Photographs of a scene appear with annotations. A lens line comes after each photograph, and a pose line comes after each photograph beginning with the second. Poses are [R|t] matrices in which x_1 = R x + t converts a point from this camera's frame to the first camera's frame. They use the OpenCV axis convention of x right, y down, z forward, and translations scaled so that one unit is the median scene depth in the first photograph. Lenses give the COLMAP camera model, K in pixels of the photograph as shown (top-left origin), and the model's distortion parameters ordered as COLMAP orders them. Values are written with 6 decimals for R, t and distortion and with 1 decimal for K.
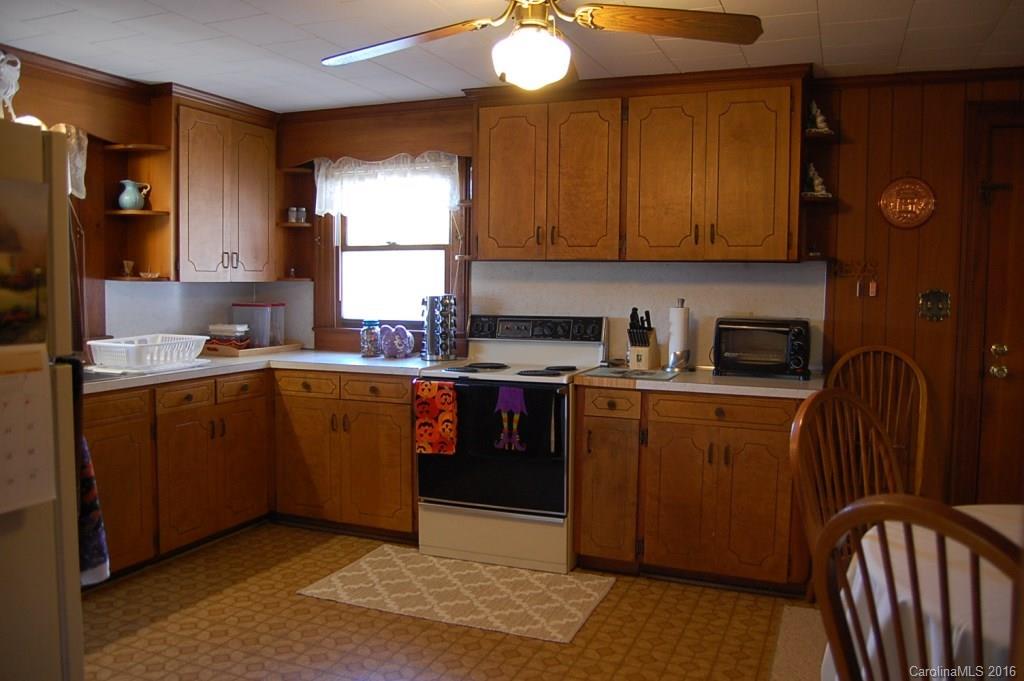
lens RADIAL K [[847.5, 0, 512.6], [0, 847.5, 336.4], [0, 0, 1]] dist [-0.012544, 0.004179]
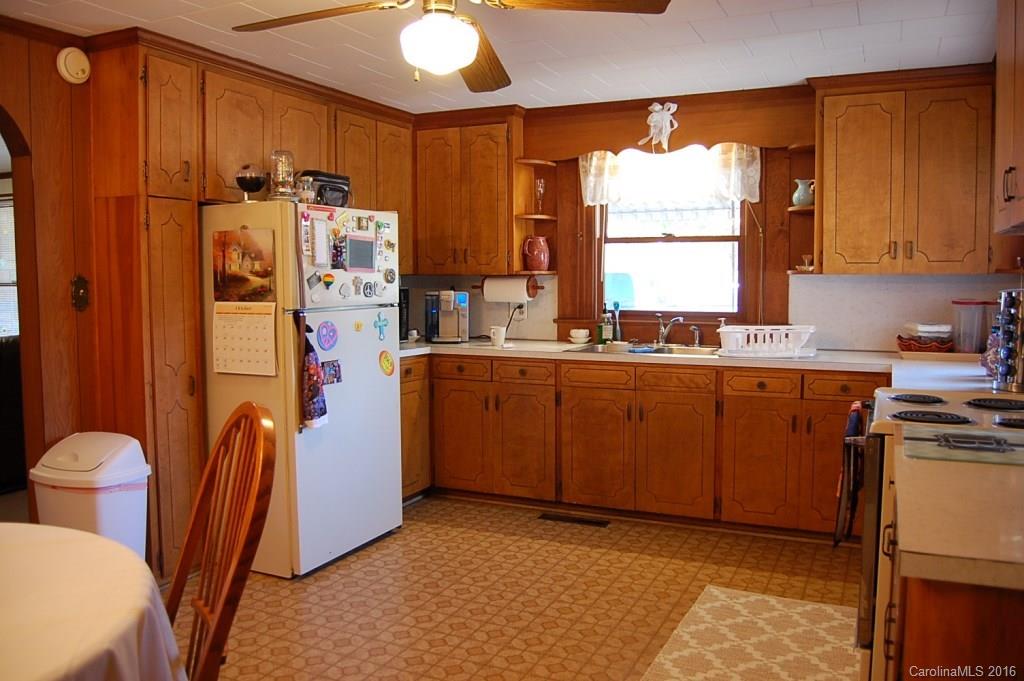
lens RADIAL K [[847.5, 0, 512.6], [0, 847.5, 336.4], [0, 0, 1]] dist [-0.012544, 0.004179]
pose [[-0.033411, 0.063305, -0.997435, 0.739858], [-0.063014, 0.995873, 0.065316, -0.040915], [0.997453, 0.065034, -0.029284, 0.804537]]
